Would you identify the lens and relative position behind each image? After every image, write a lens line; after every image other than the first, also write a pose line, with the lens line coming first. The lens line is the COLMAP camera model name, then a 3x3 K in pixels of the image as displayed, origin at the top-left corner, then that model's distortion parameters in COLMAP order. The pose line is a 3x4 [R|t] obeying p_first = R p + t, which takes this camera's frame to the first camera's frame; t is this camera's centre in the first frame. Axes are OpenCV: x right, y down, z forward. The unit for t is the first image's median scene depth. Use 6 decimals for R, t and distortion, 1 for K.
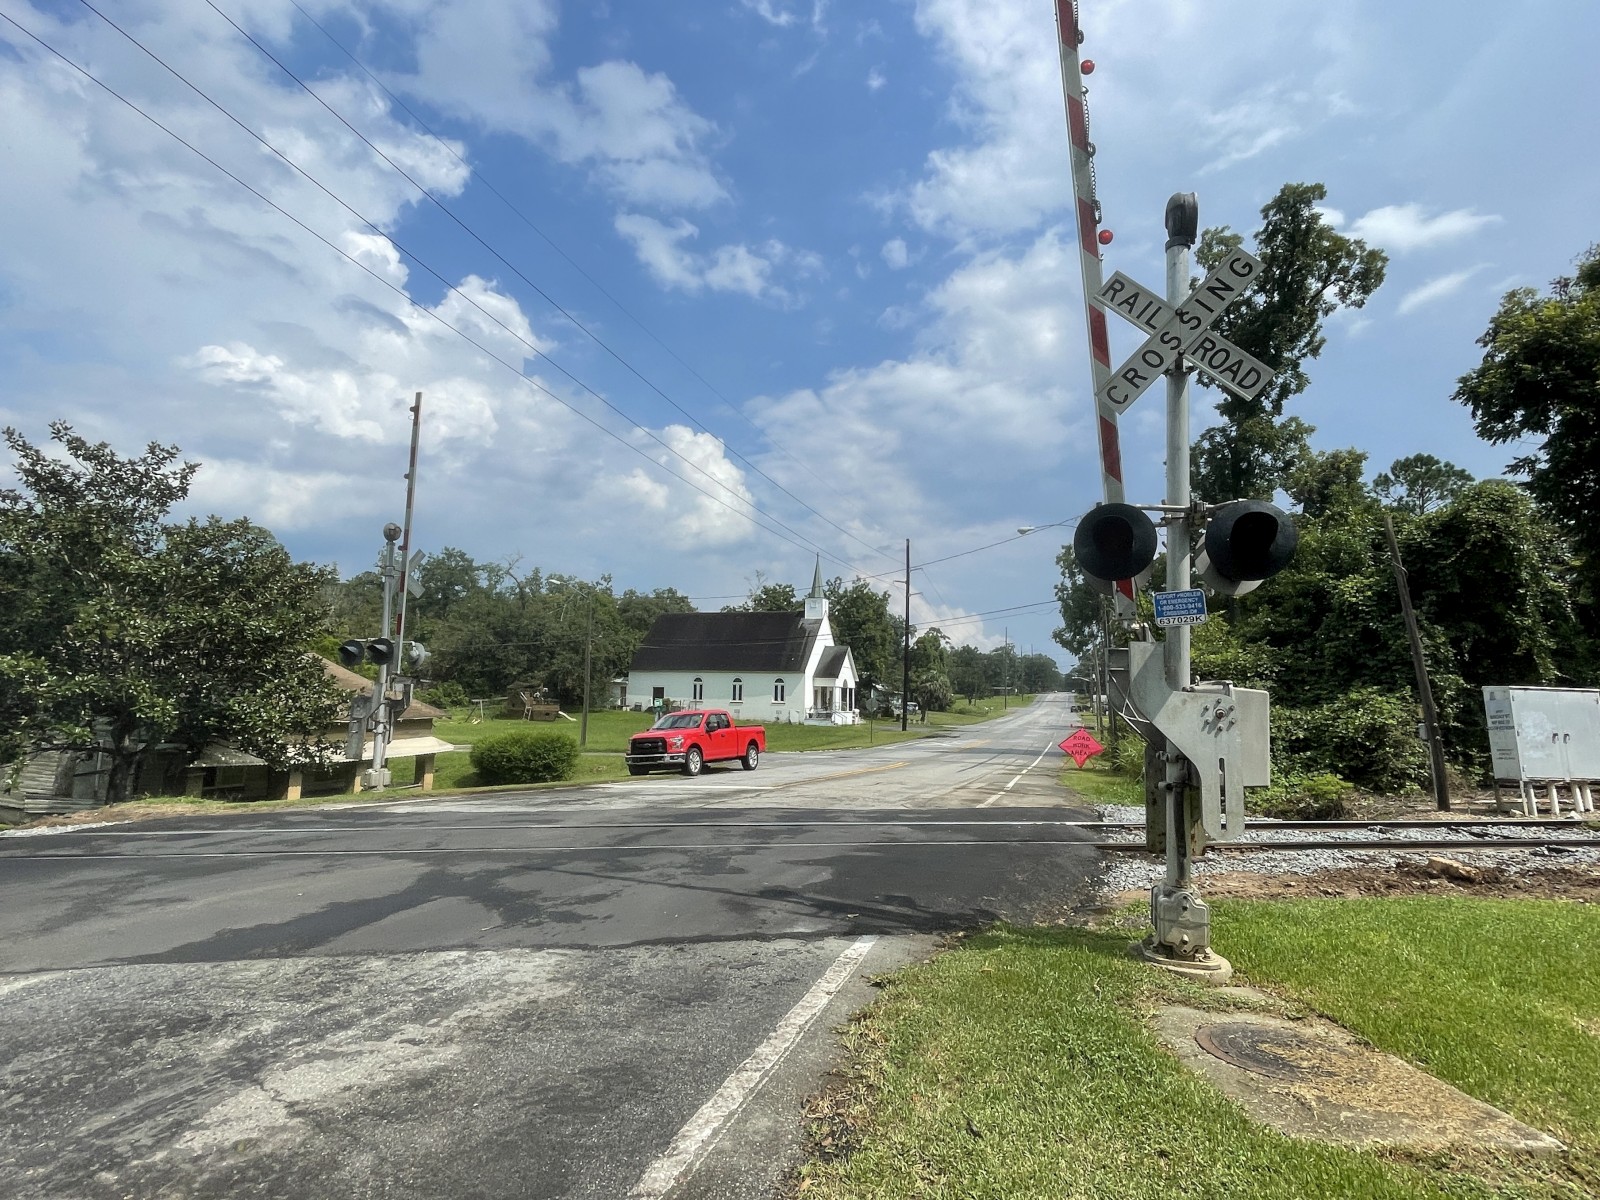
lens RADIAL K [[885.6, 0, 797.3], [0, 885.6, 557.3], [0, 0, 1]] dist [-0.000029, 0.000576]
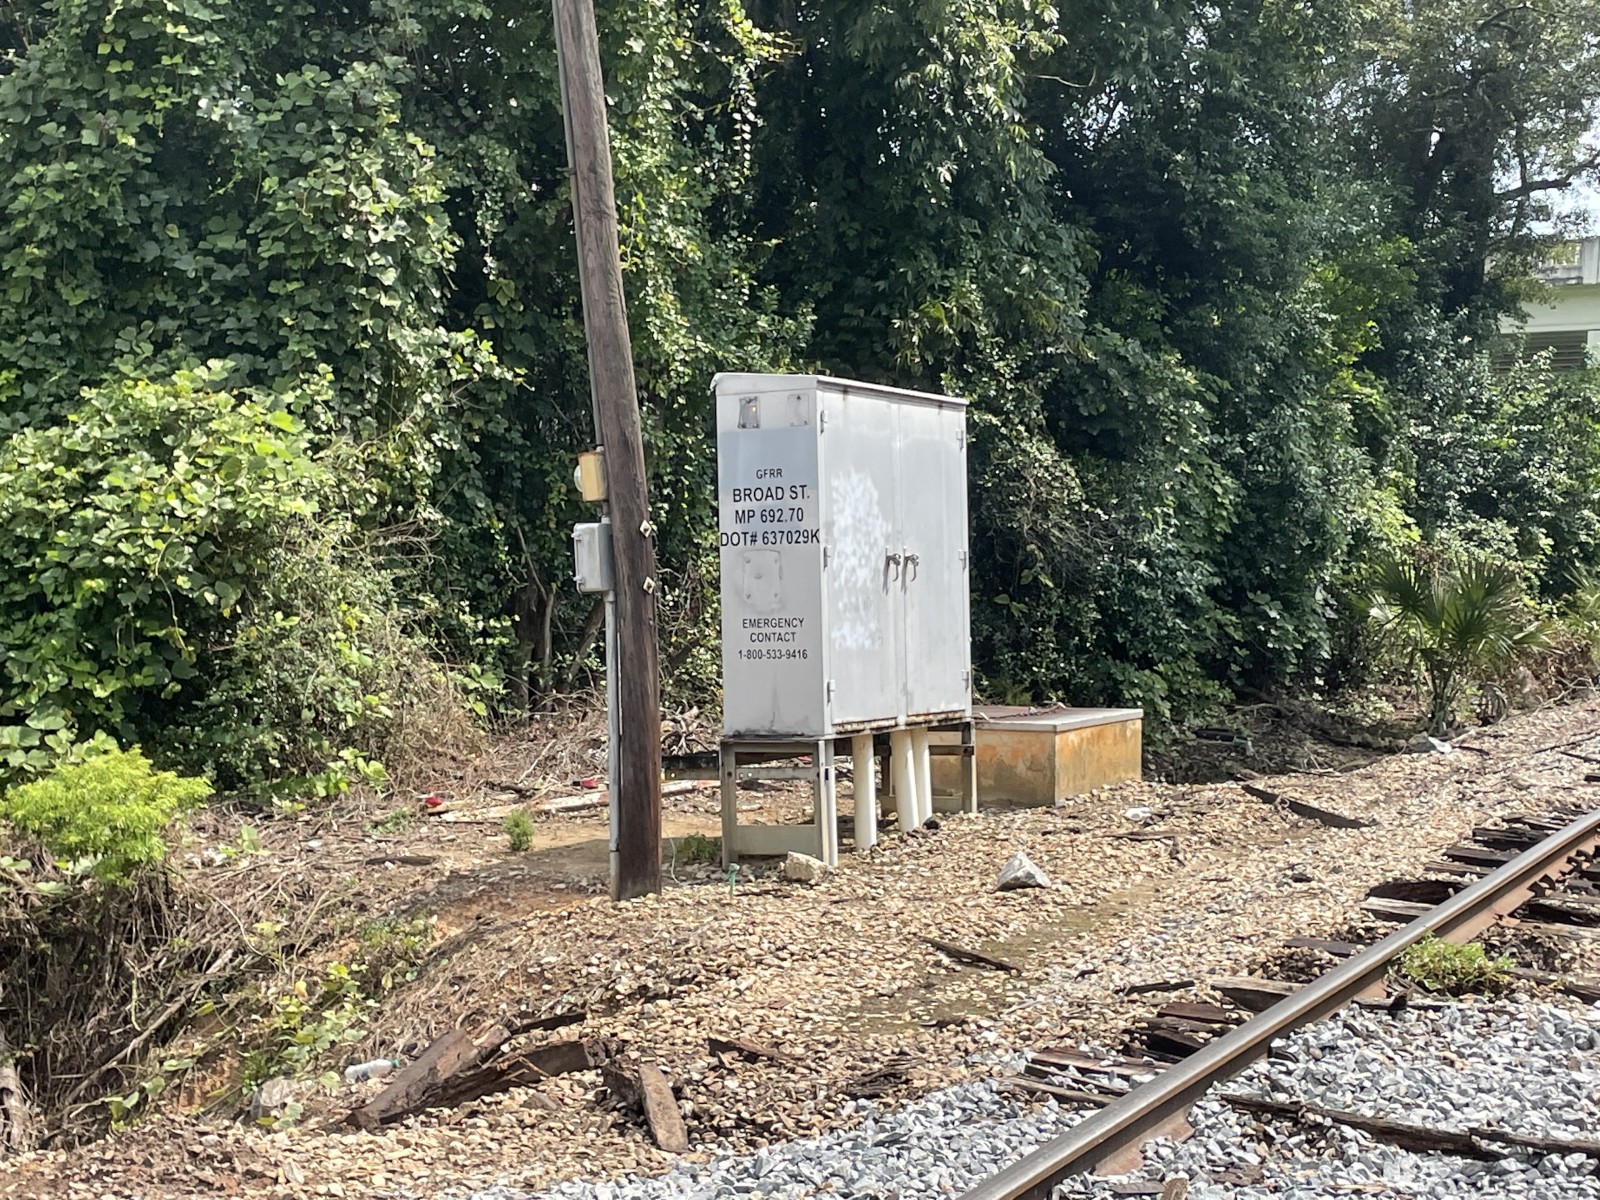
lens RADIAL K [[2654.8, 0, 800.0], [0, 2654.8, 600.0], [0, 0, 1]] dist [0.092193, -0.083619]
pose [[0.534243, -0.034522, 0.844626, 0.117945], [-0.162859, 0.976244, 0.142913, 0.078076], [-0.829495, -0.213905, 0.515929, 0.468396]]
